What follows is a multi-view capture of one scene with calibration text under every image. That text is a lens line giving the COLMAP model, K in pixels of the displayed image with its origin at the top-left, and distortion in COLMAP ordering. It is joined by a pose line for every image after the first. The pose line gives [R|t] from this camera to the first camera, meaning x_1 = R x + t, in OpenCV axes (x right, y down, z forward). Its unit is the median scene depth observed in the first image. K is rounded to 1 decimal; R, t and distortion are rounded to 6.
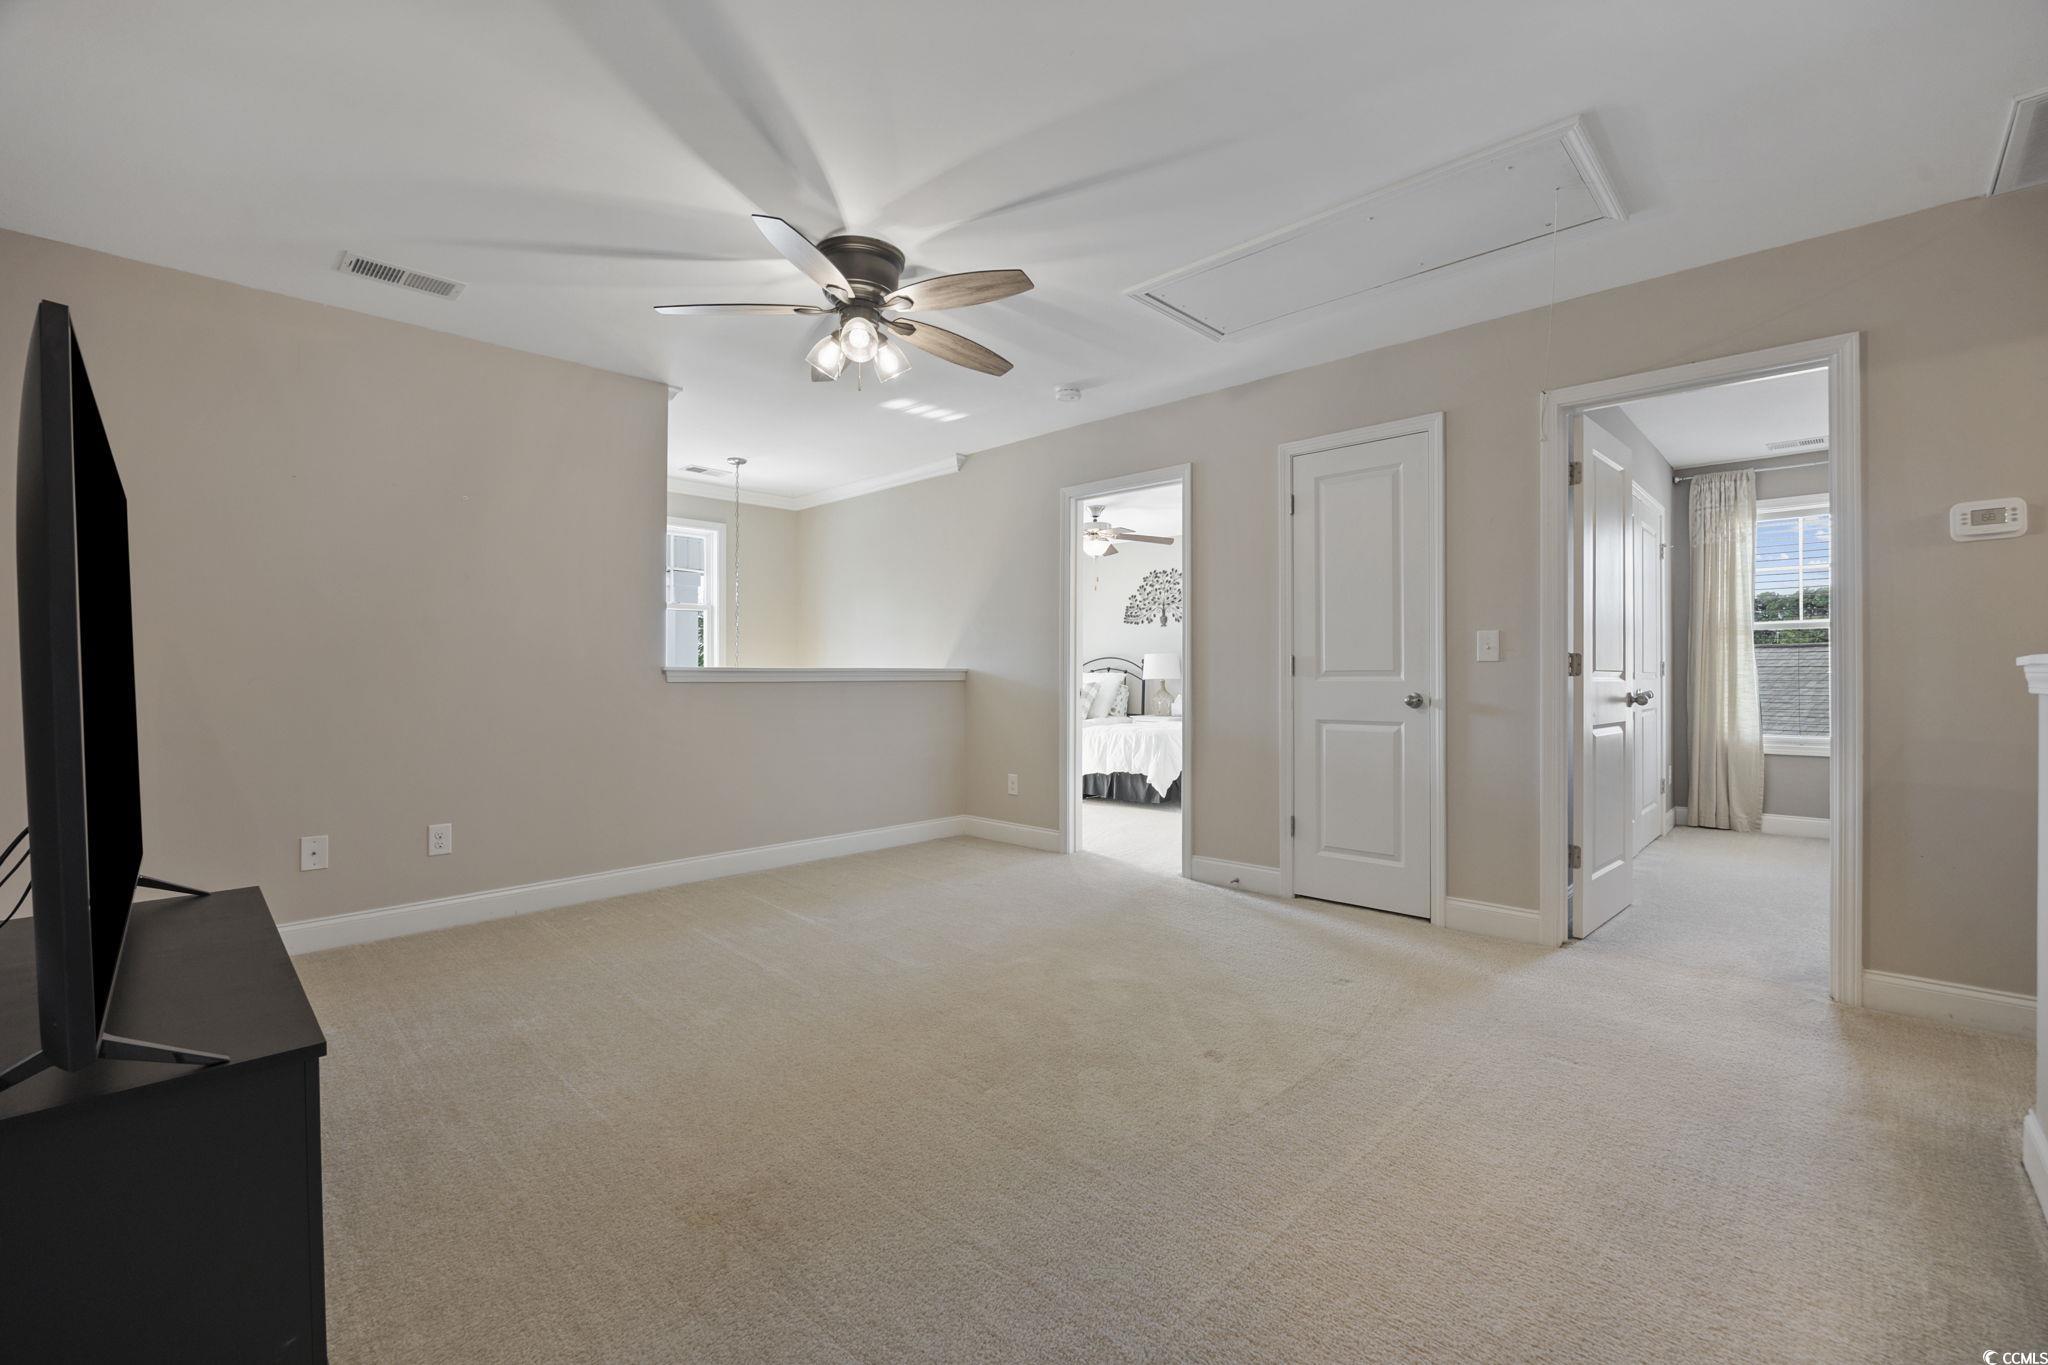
lens RADIAL K [[898.5, 0, 1025.6], [0, 898.5, 689.1], [0, 0, 1]] dist [-0.001896, -0.000195]
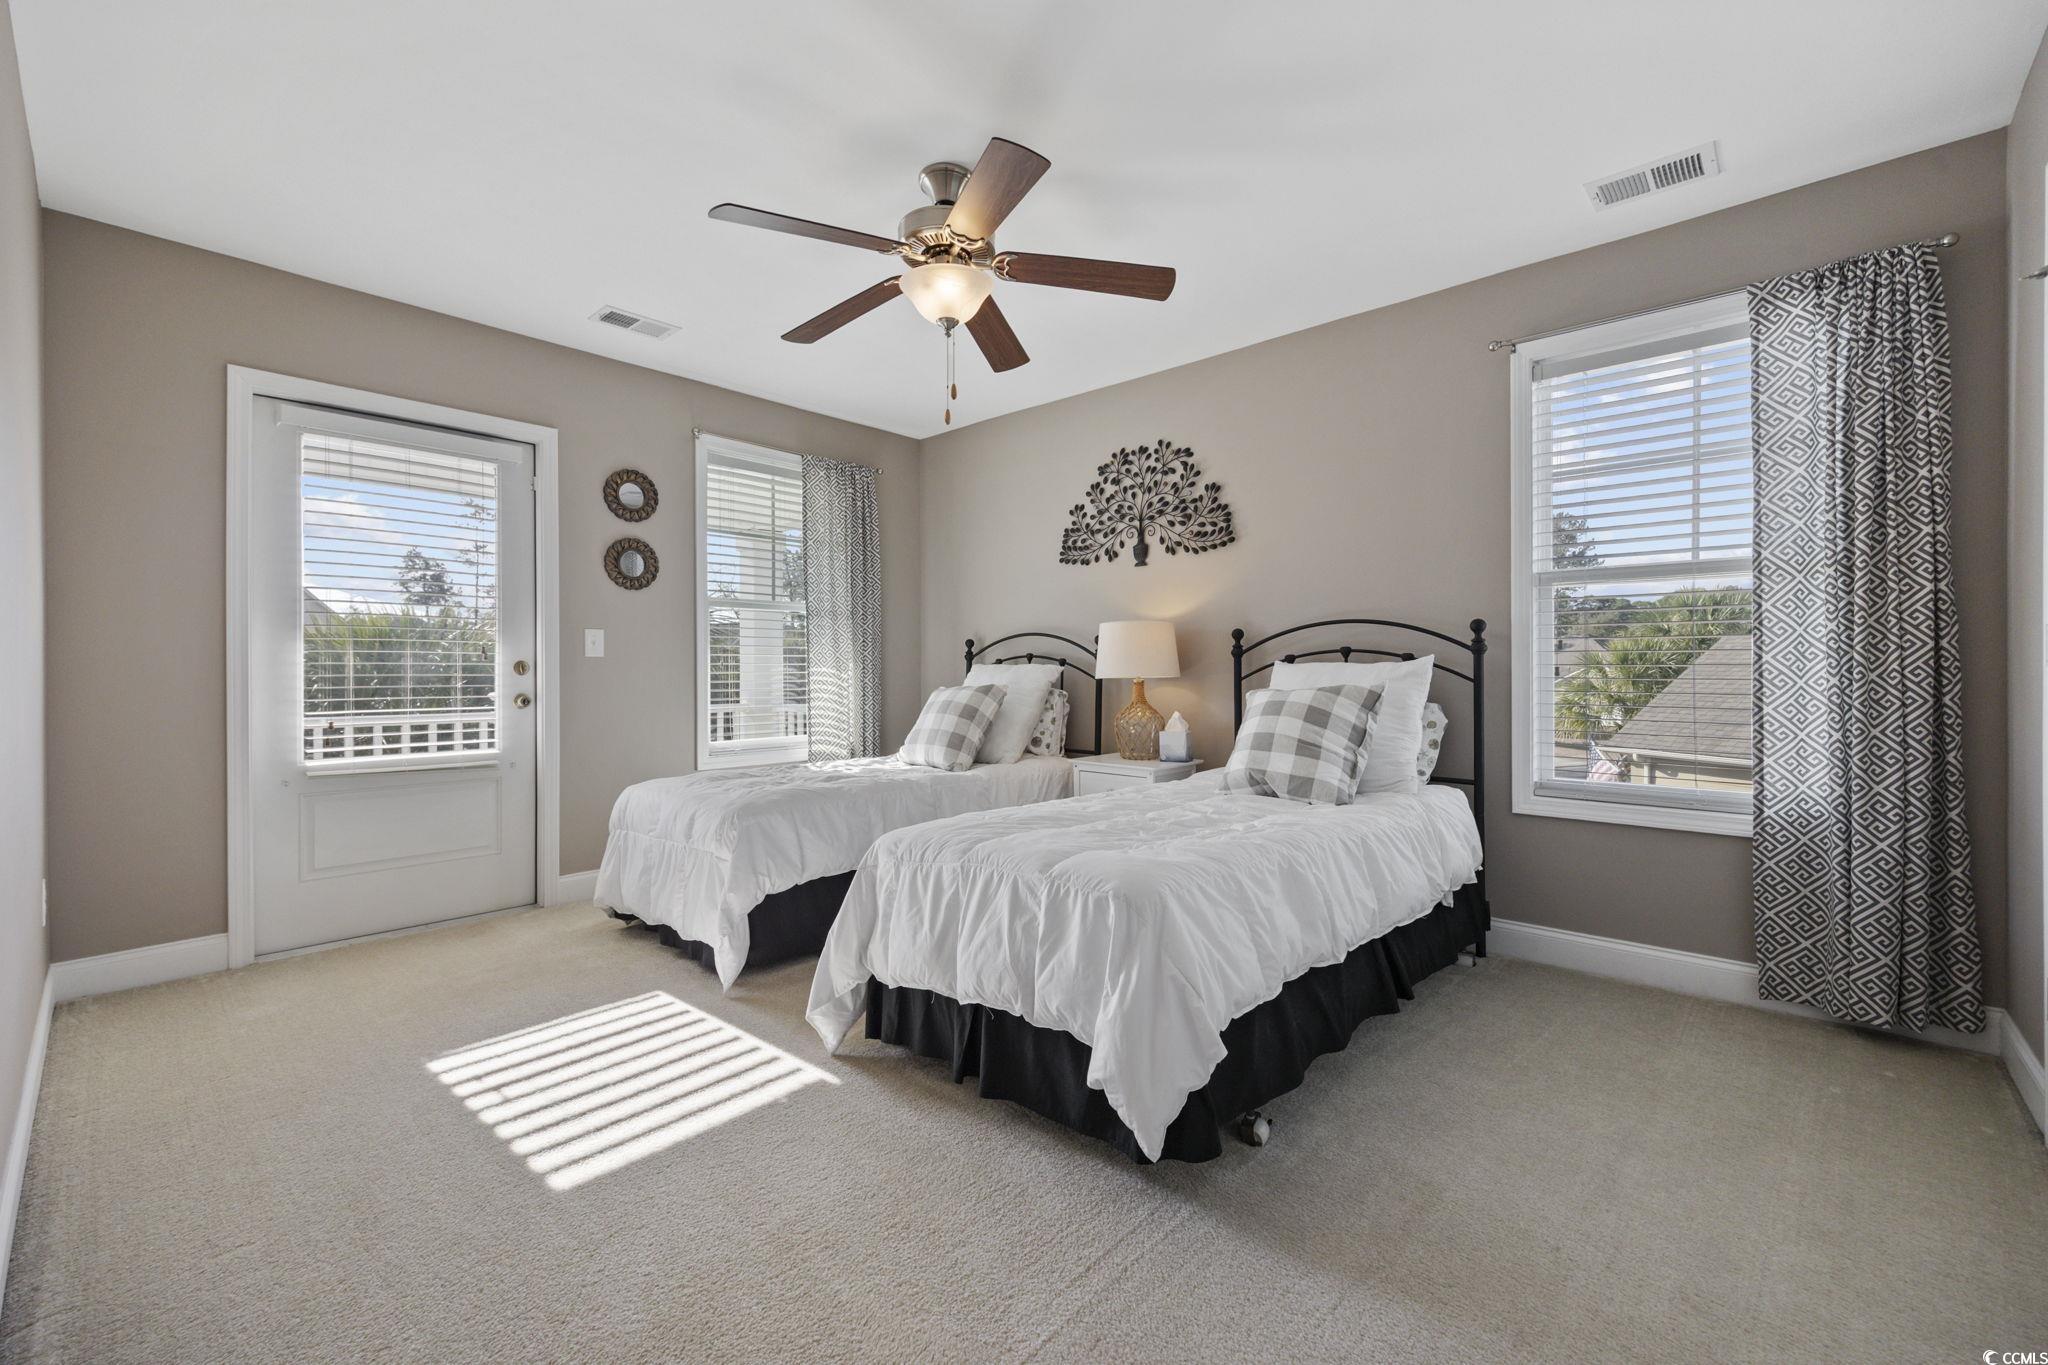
lens RADIAL K [[794.8, 0, 1024.2], [0, 794.8, 679.3], [0, 0, 1]] dist [-0.000955, -0.000364]
pose [[0.999899, -0.002117, 0.014086, 0.109046], [0.002147, 0.999996, -0.002067, -0.011858], [-0.014082, 0.002097, 0.999899, 0.738213]]
